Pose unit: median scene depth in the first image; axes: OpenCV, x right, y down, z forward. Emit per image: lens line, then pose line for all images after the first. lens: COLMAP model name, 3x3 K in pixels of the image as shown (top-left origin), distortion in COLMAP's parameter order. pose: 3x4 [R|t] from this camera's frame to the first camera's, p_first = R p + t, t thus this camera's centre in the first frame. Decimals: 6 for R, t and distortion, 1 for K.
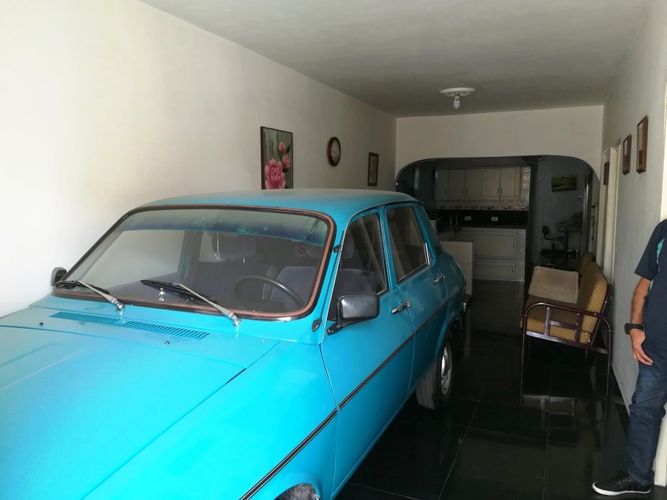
lens RADIAL K [[515.0, 0, 334.5], [0, 515.0, 247.9], [0, 0, 1]] dist [0.020357, -0.029100]
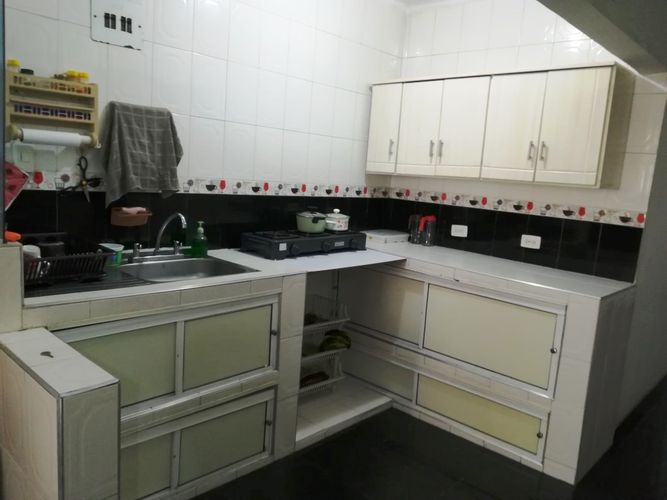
lens RADIAL K [[515.0, 0, 332.8], [0, 515.0, 246.3], [0, 0, 1]] dist [0.020357, -0.029100]
pose [[0.938018, 0.112618, -0.327779, 0.294057], [-0.101868, 0.993548, 0.049842, -0.055390], [0.331278, -0.013363, 0.943439, 0.638131]]
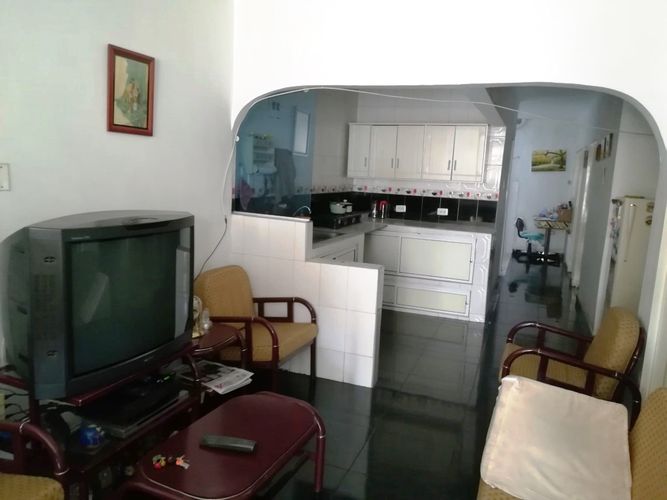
lens RADIAL K [[515.0, 0, 331.6], [0, 515.0, 252.7], [0, 0, 1]] dist [0.020357, -0.029100]
pose [[0.998125, 0.034491, 0.050566, 0.146975], [-0.037505, 0.997499, 0.059916, -0.038512], [-0.048373, -0.061701, 0.996922, 0.387986]]
